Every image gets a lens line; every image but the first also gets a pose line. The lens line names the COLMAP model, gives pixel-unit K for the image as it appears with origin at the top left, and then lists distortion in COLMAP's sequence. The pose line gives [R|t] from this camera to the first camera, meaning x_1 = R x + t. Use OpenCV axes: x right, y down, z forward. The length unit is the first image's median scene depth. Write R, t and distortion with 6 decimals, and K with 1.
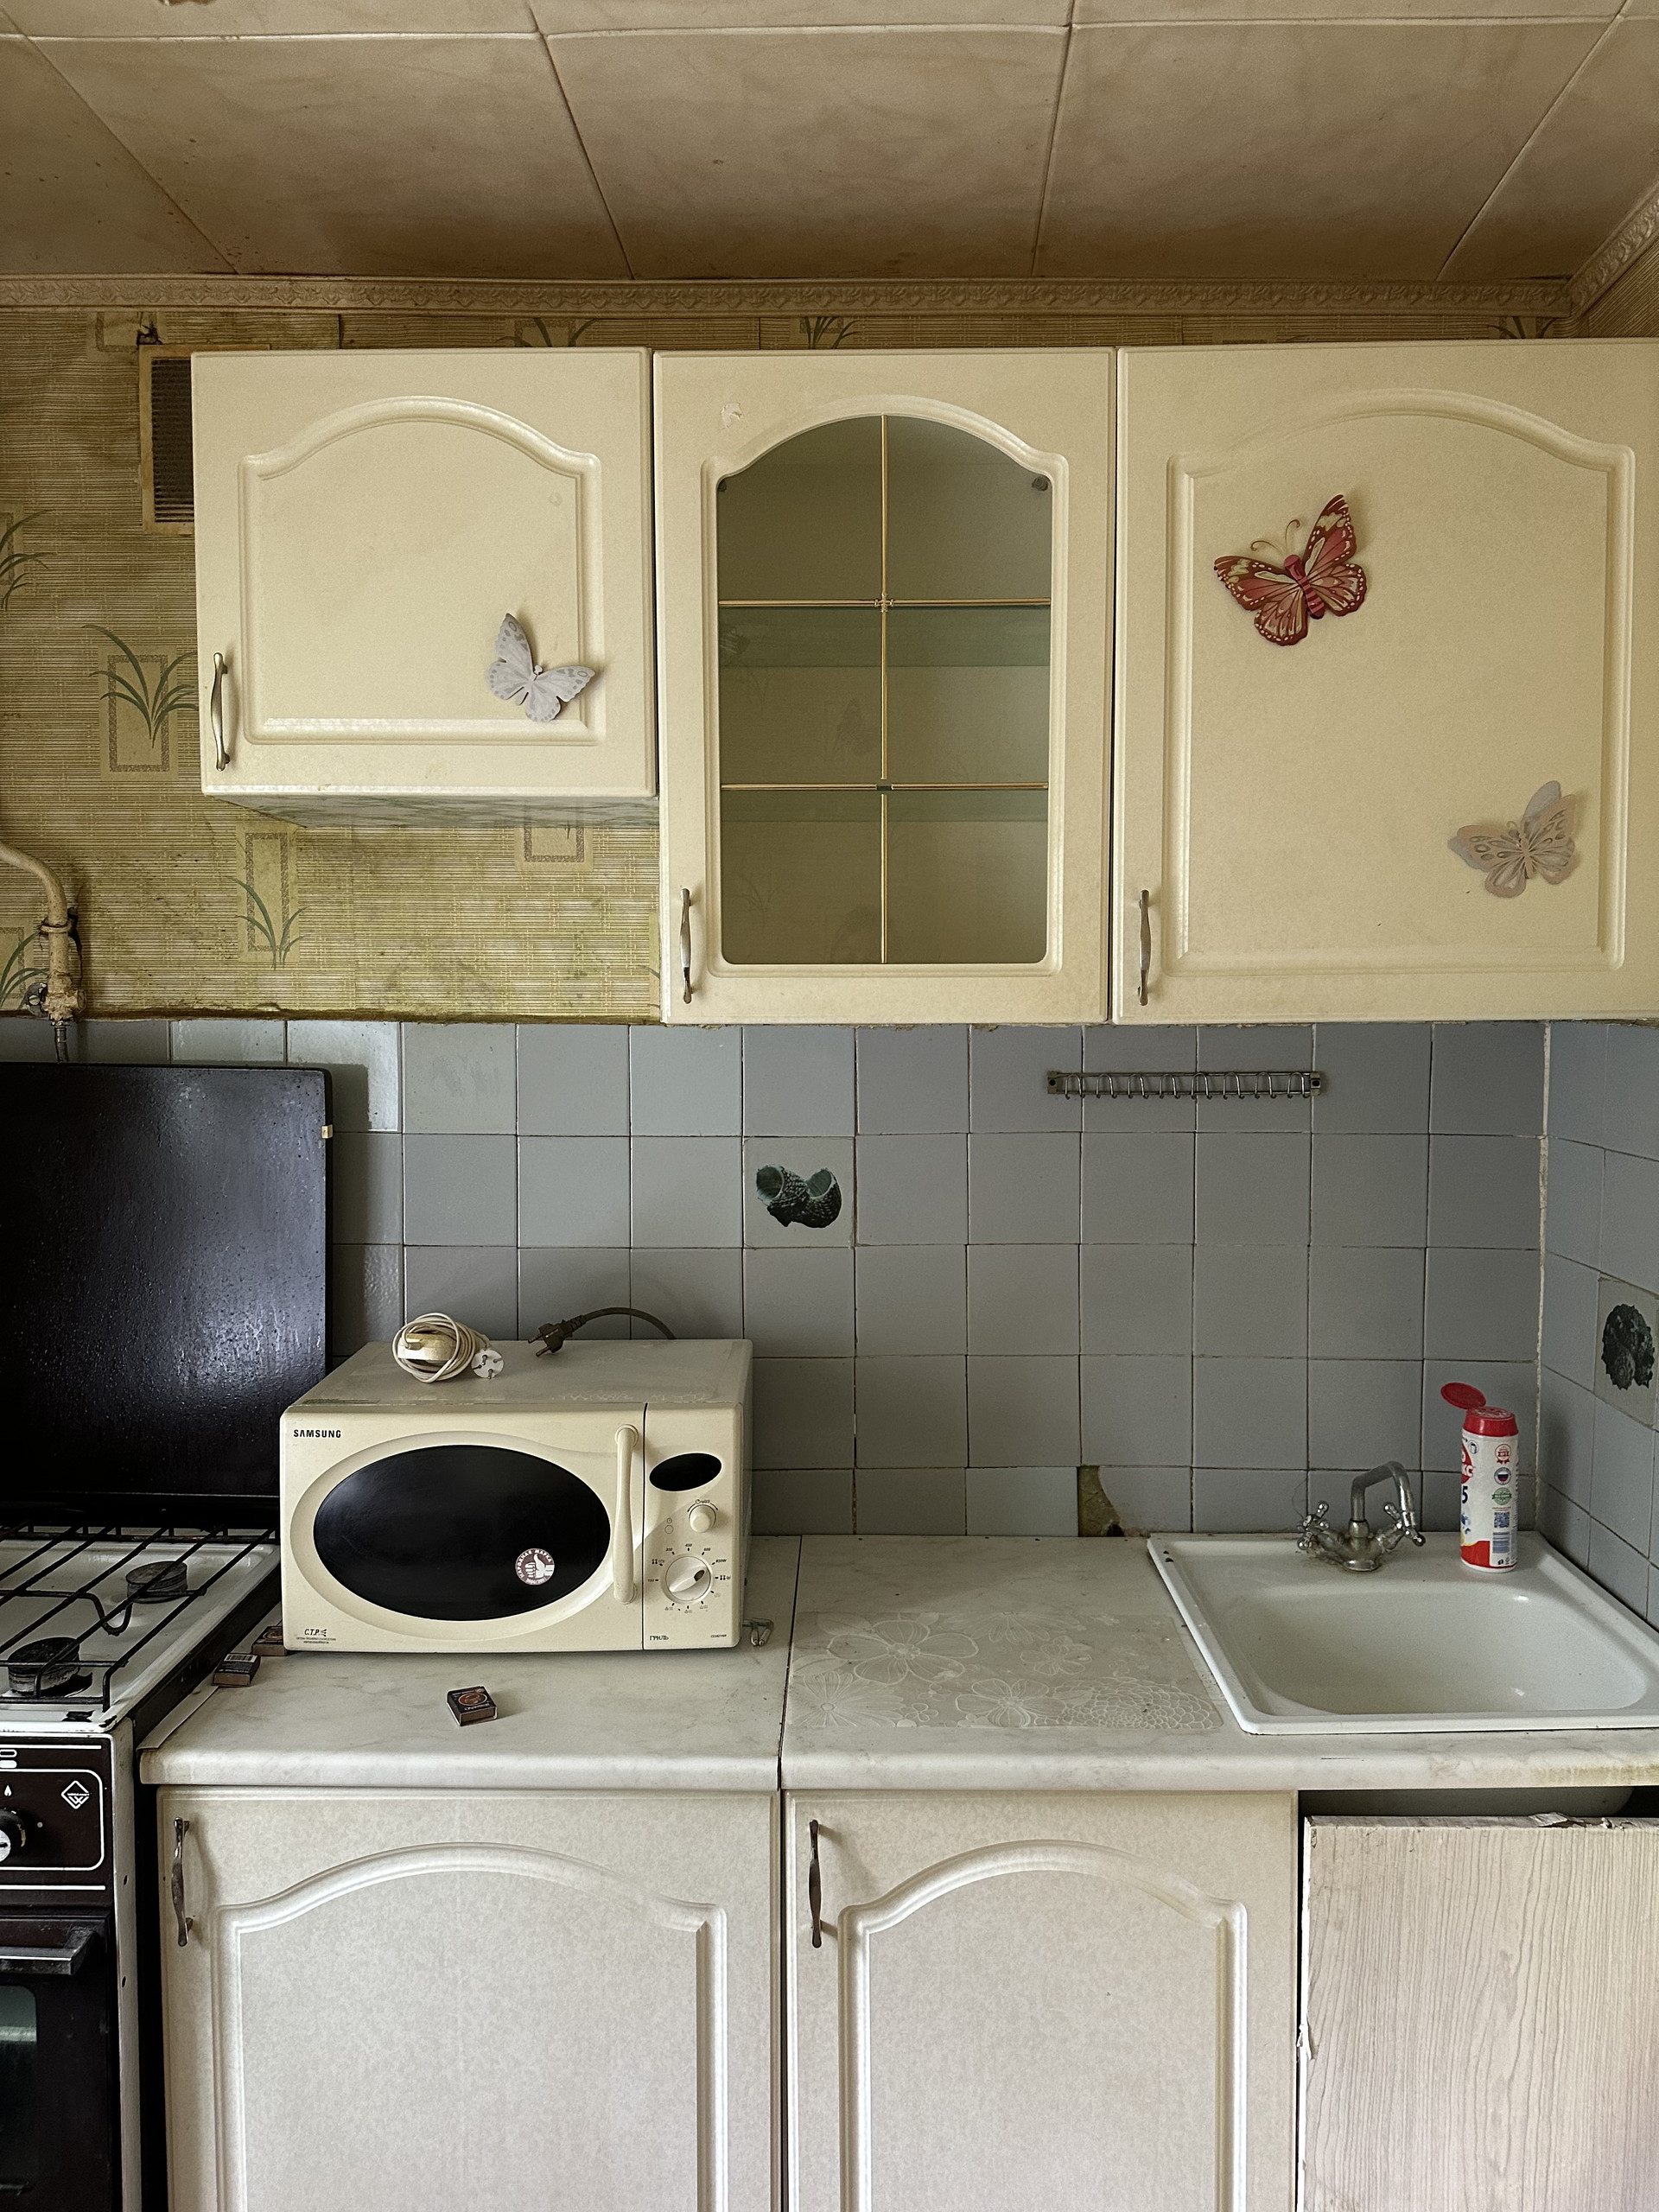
lens RADIAL K [[1547.3, 0, 836.6], [0, 1547.3, 1095.8], [0, 0, 1]] dist [0.048141, -0.055636]
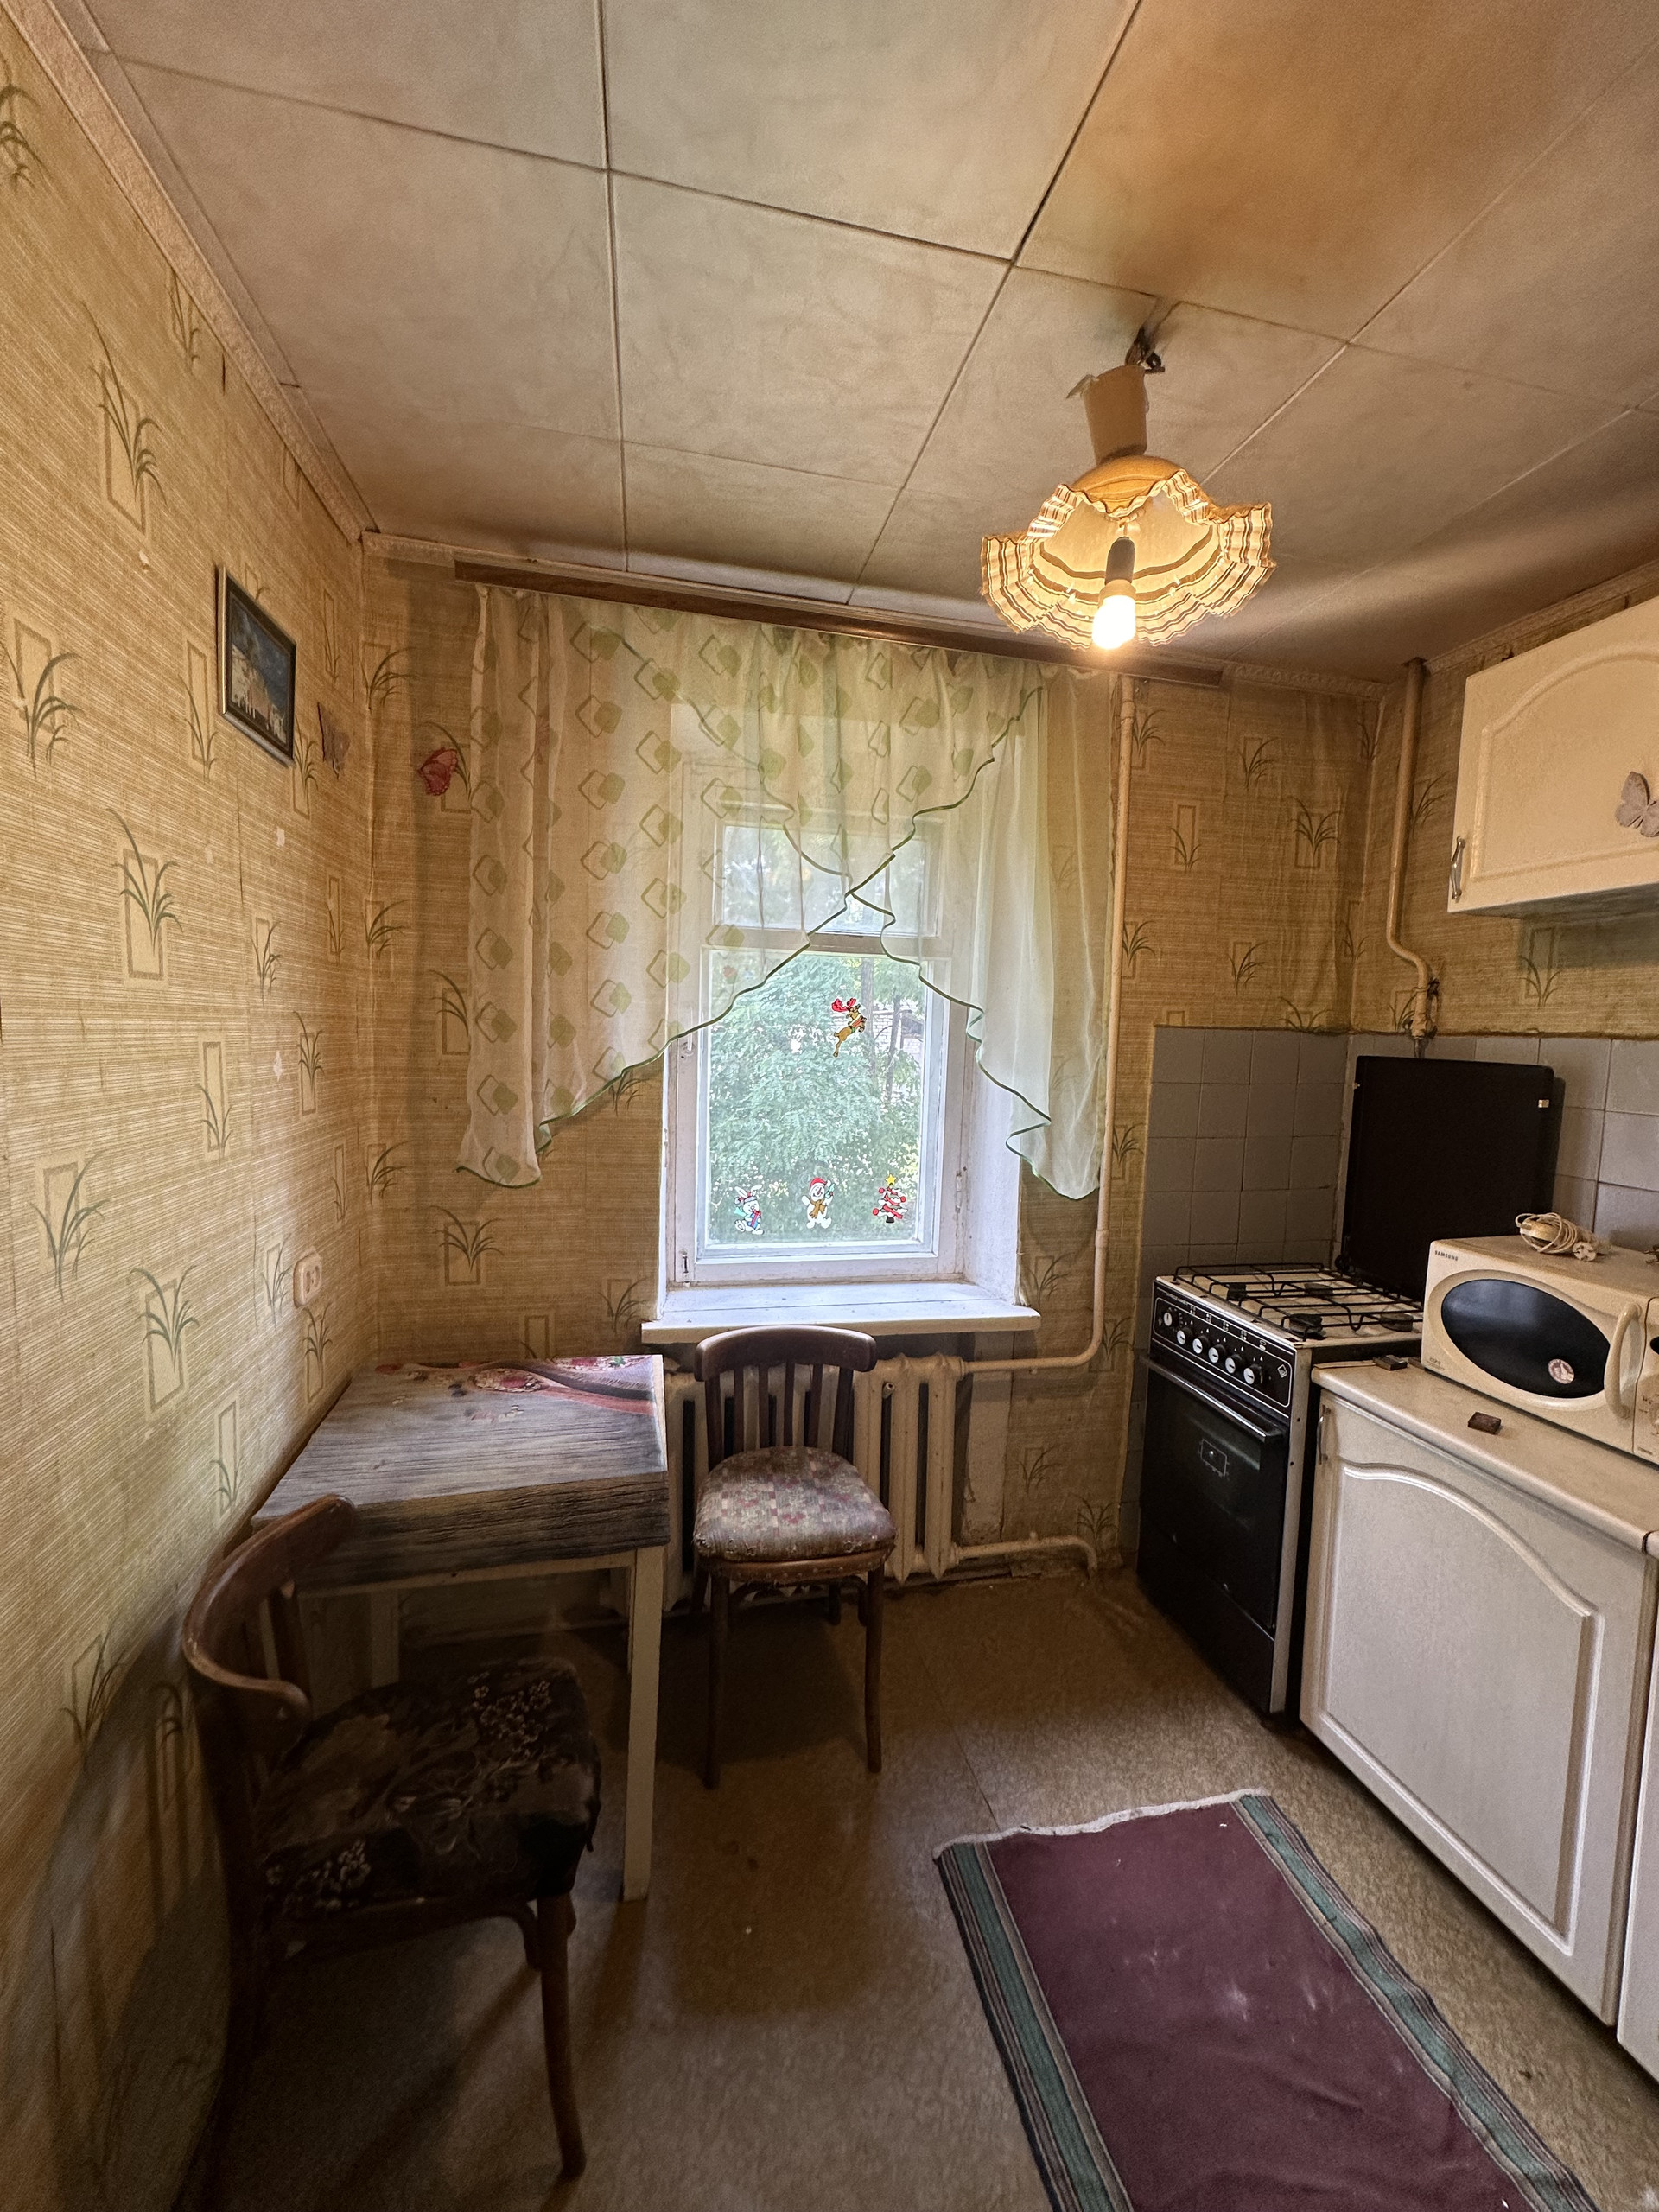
lens RADIAL K [[882.2, 0, 832.9], [0, 882.2, 1107.9], [0, 0, 1]] dist [-0.001012, -0.000024]
pose [[0.244765, 0.085532, -0.965803, 0.477060], [-0.085383, 0.994133, 0.066403, 0.035578], [0.965816, 0.066210, 0.250632, 0.026424]]
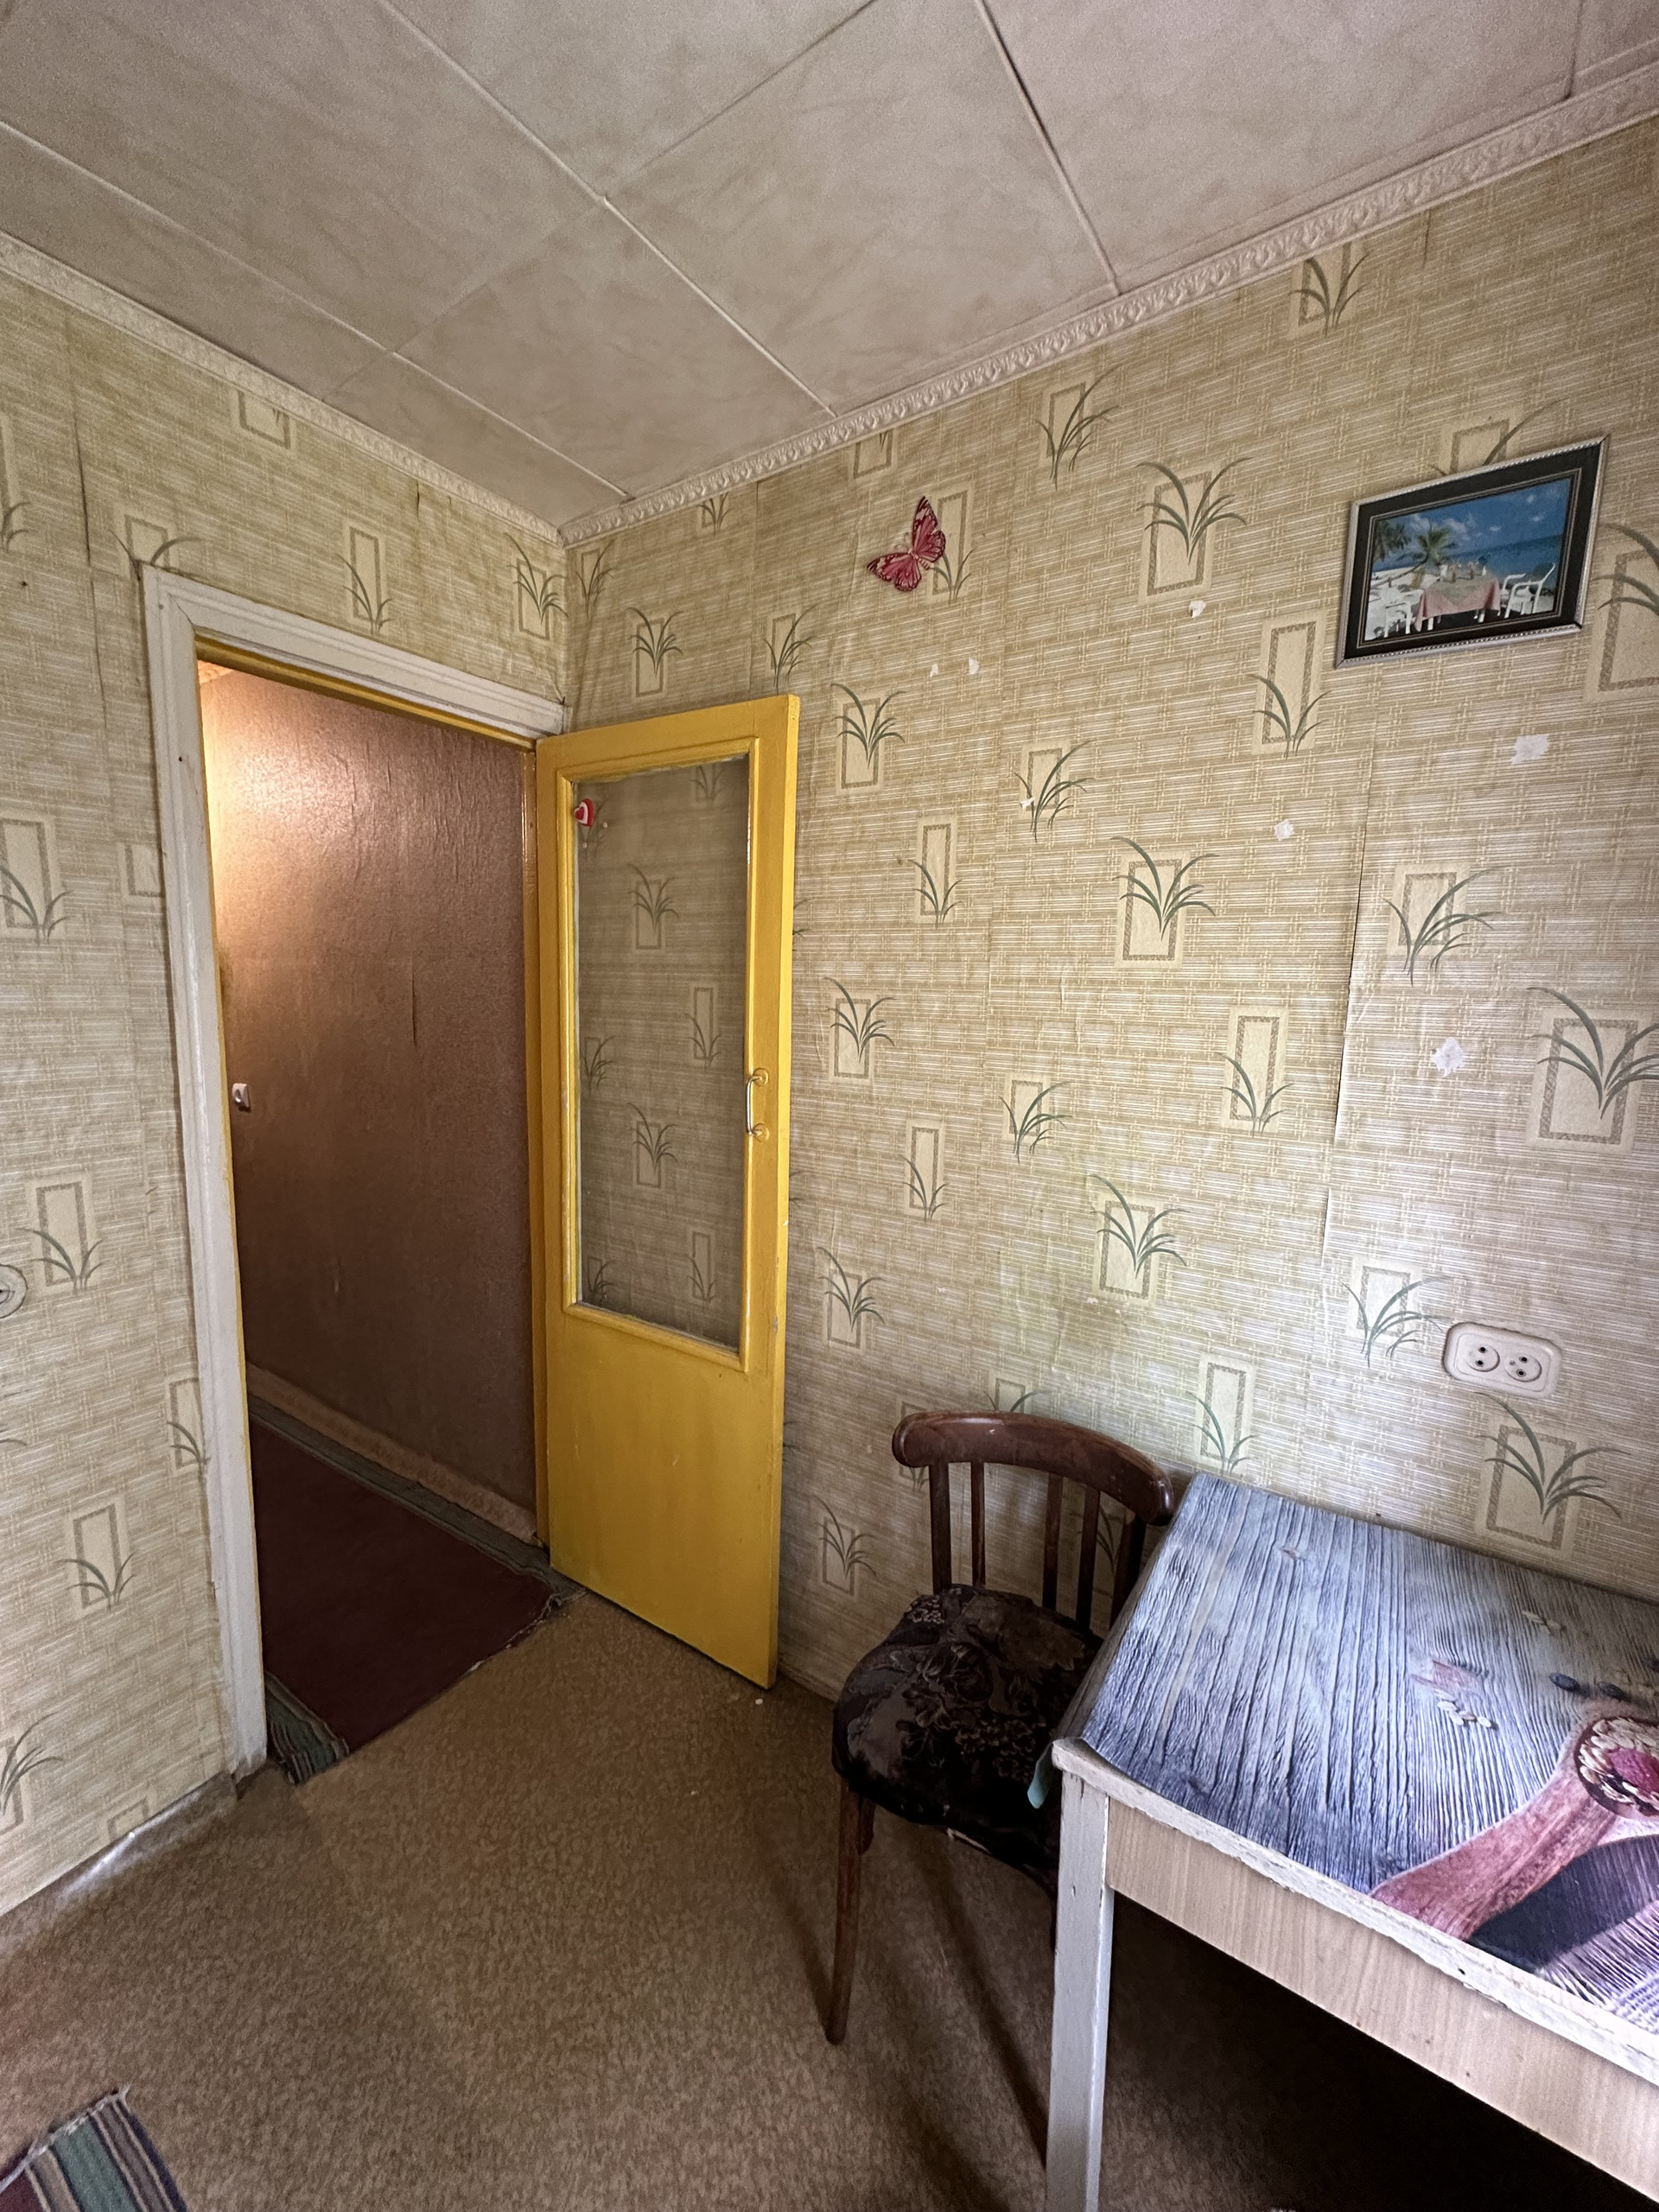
lens RADIAL K [[882.2, 0, 832.9], [0, 882.2, 1107.9], [0, 0, 1]] dist [-0.001012, -0.000024]
pose [[-0.842552, -0.100016, 0.529248, -0.496147], [0.003552, 0.981555, 0.191147, 0.003850], [-0.538604, 0.162932, -0.826655, 0.558945]]
